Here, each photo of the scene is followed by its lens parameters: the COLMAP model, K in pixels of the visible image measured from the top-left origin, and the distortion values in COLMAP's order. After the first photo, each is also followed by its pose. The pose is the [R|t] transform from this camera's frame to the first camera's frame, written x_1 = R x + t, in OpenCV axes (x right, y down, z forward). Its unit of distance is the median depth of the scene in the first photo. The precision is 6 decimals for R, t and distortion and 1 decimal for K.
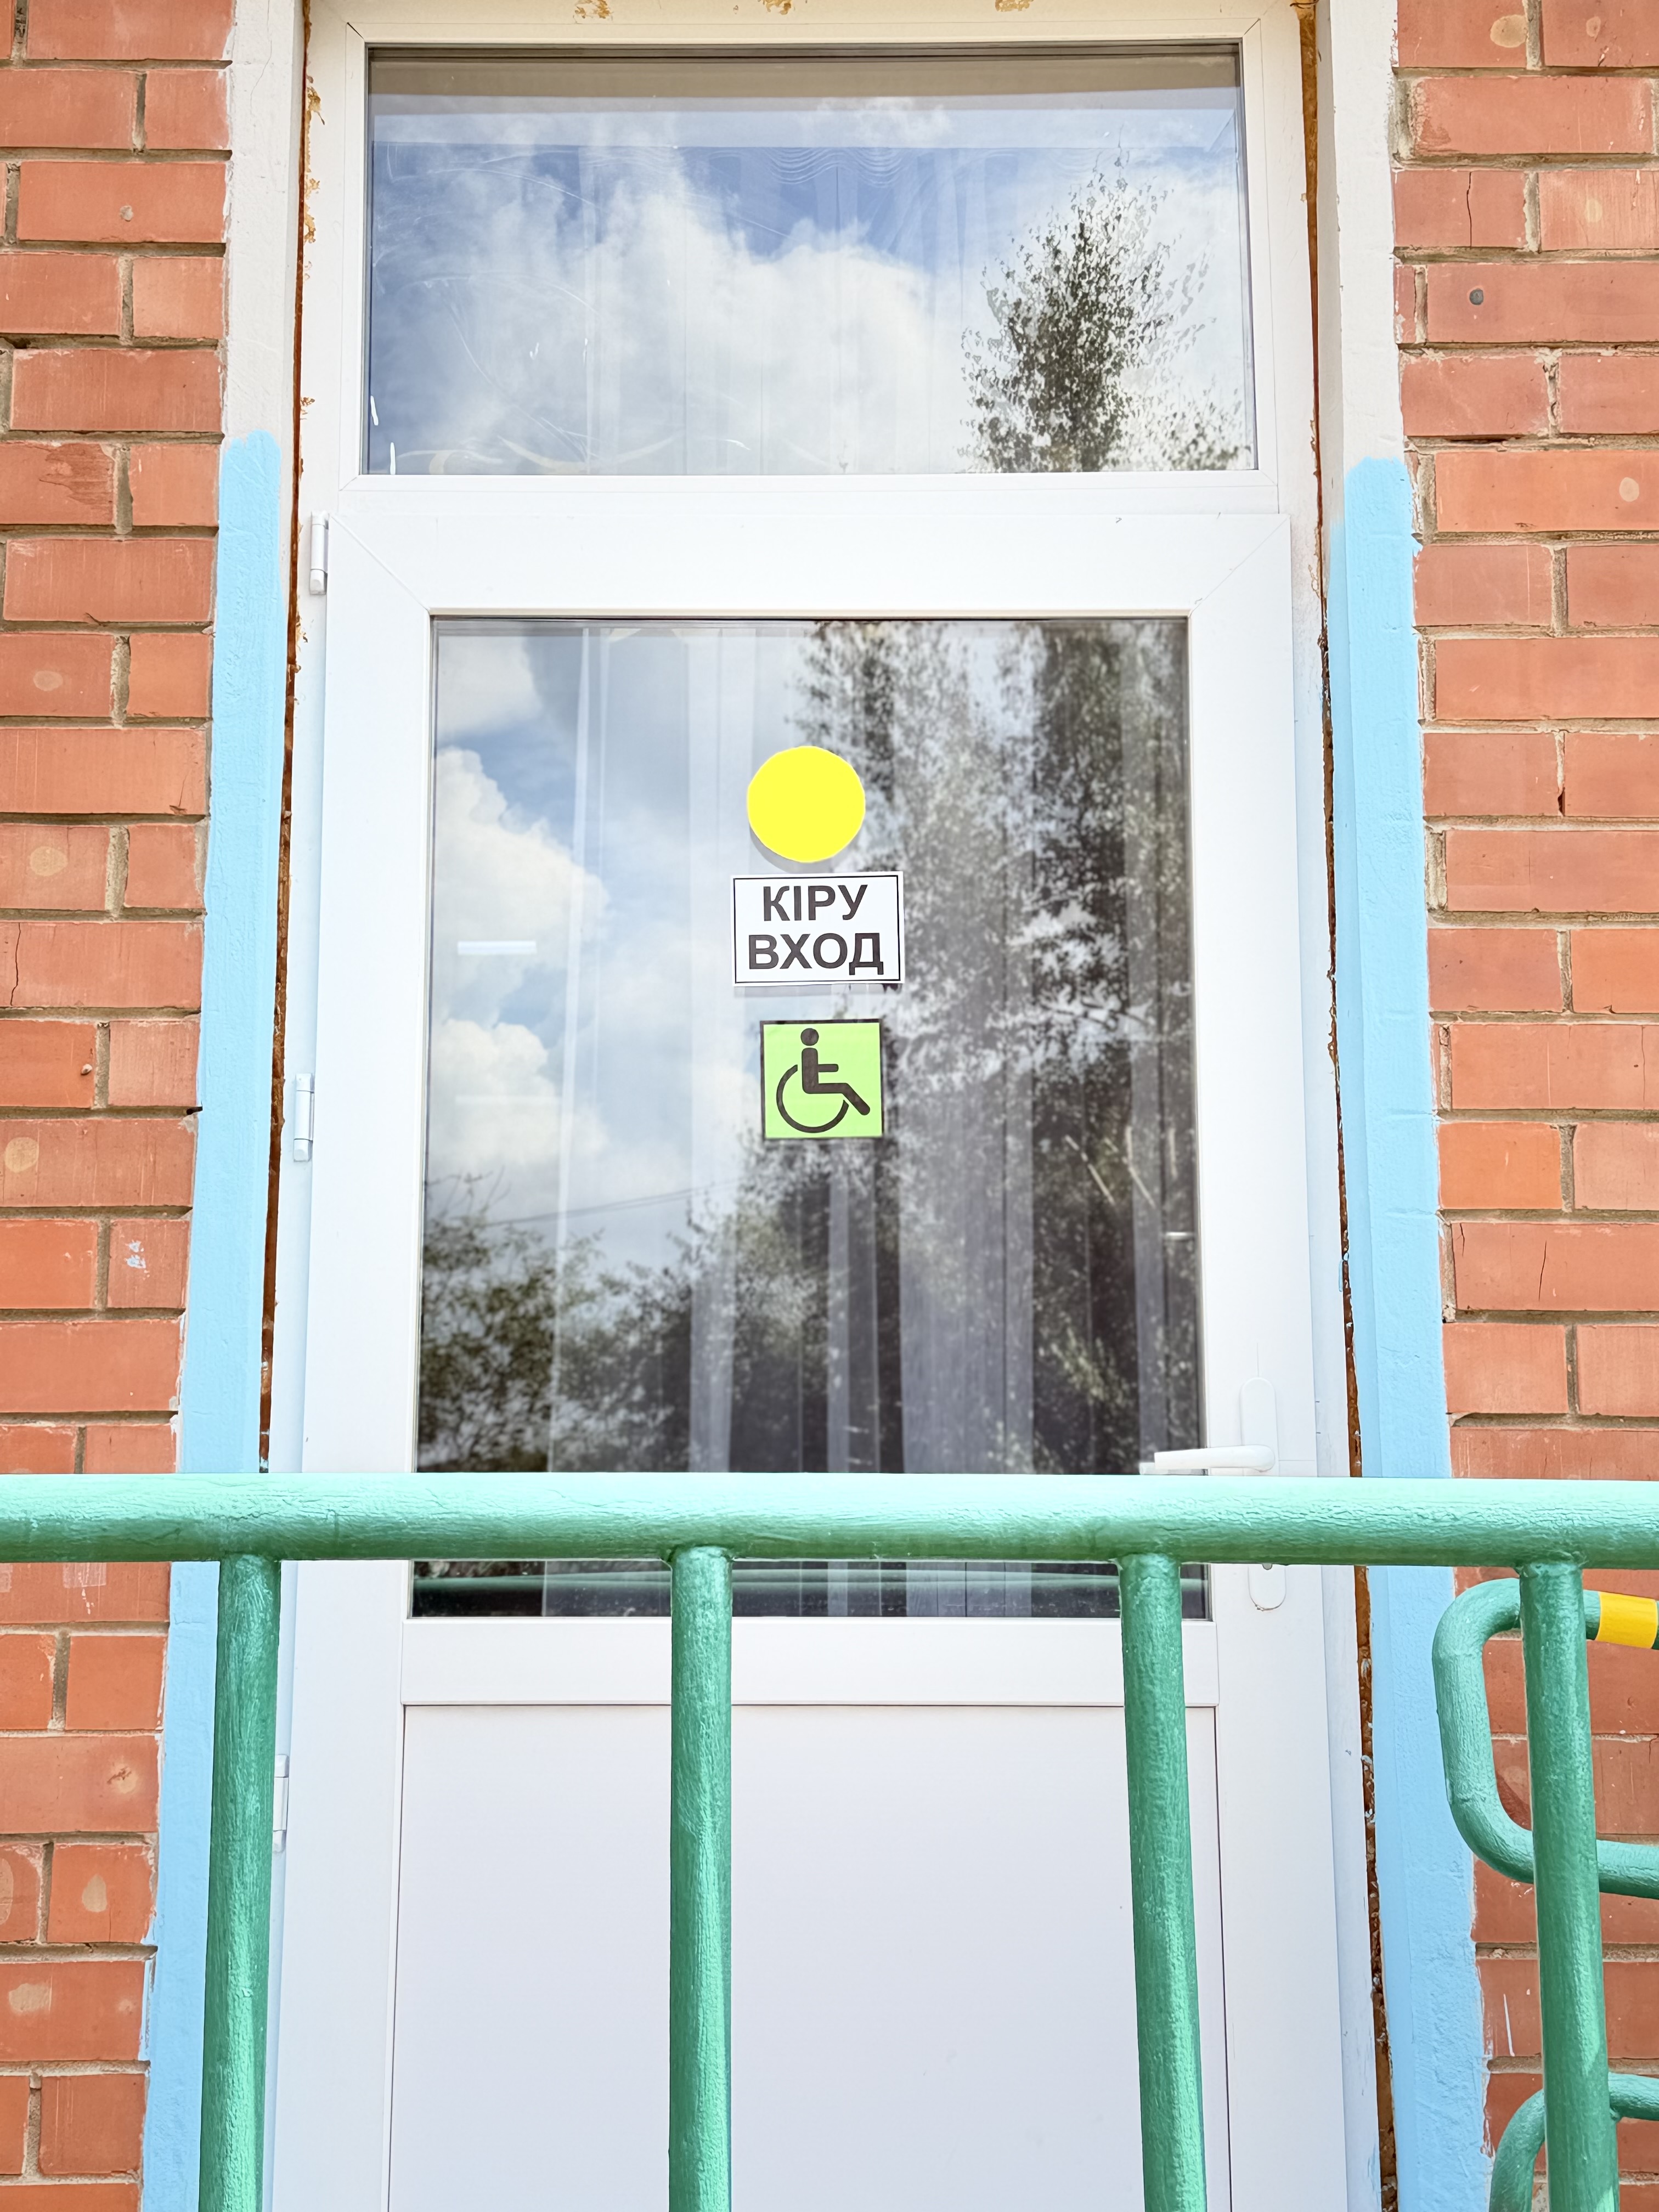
lens RADIAL K [[2900.1, 0, 828.7], [0, 2900.1, 1105.6], [0, 0, 1]] dist [0.035799, 0.000000]
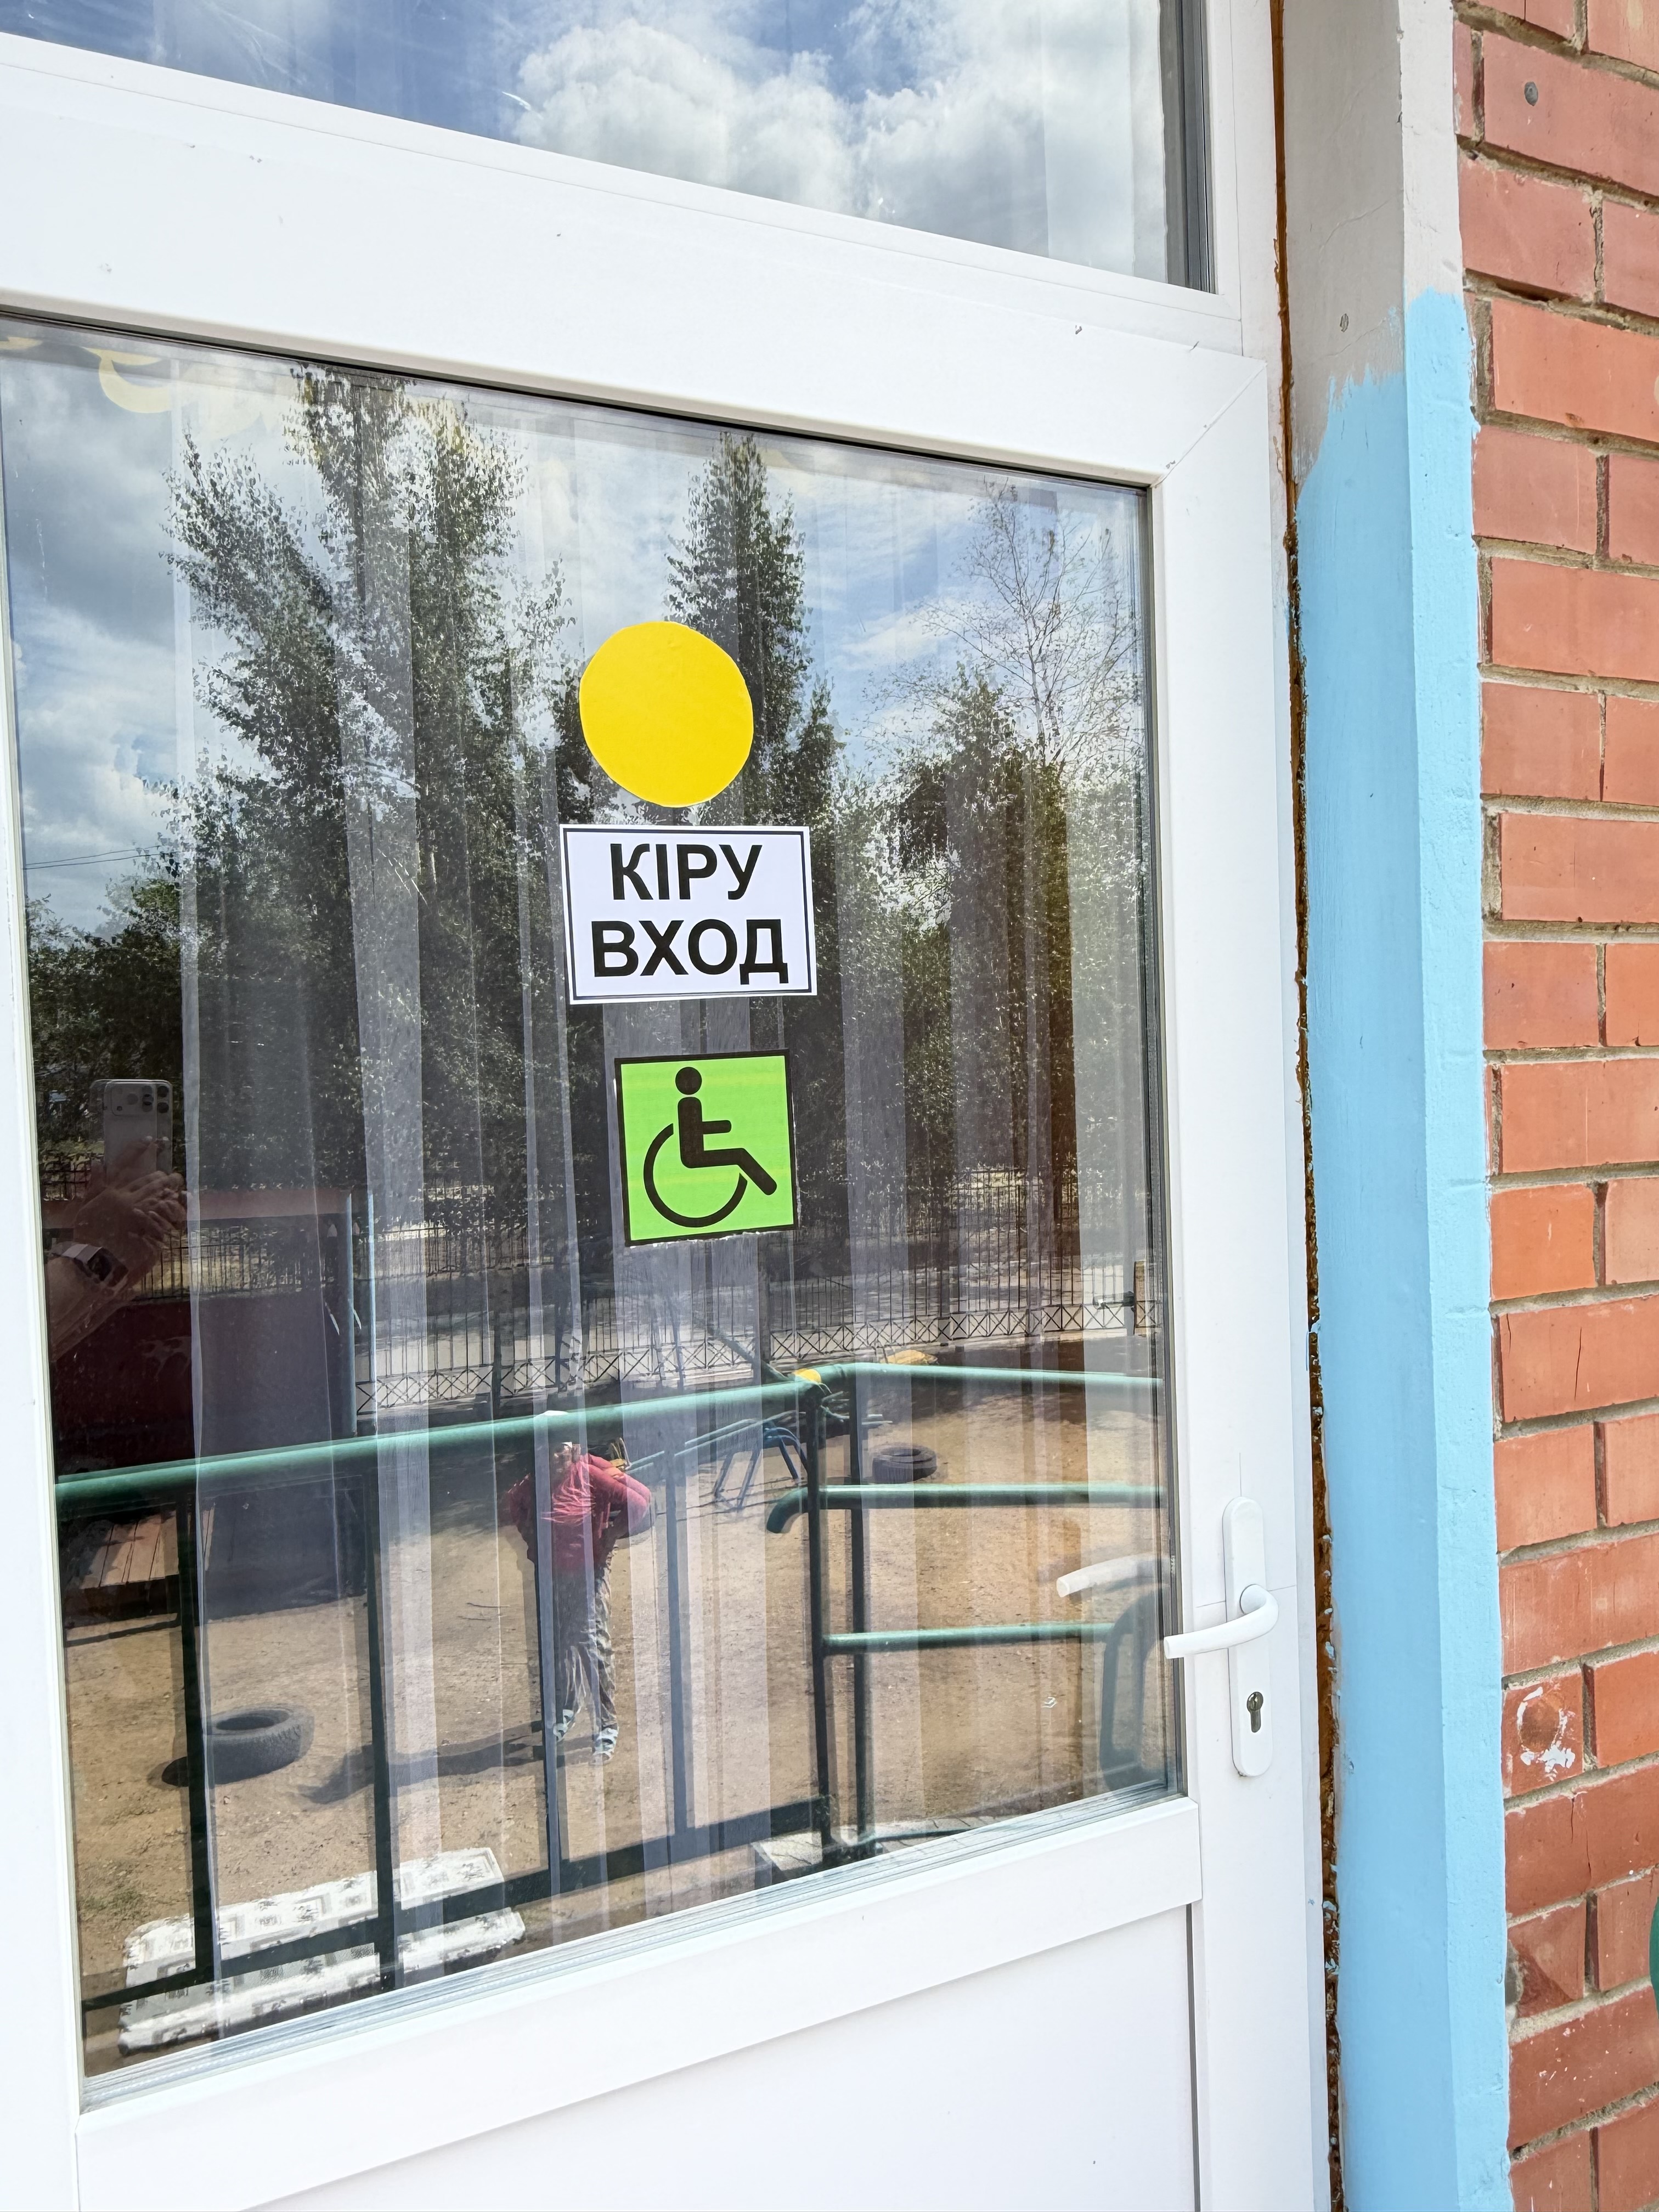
lens RADIAL K [[1460.6, 0, 836.3], [0, 1460.6, 1104.2], [0, 0, 1]] dist [-0.004910, 0.001761]
pose [[0.911533, -0.042521, 0.409023, -0.112561], [-0.040160, 0.980681, 0.191447, -0.083794], [-0.409261, -0.190936, 0.892216, 0.688632]]
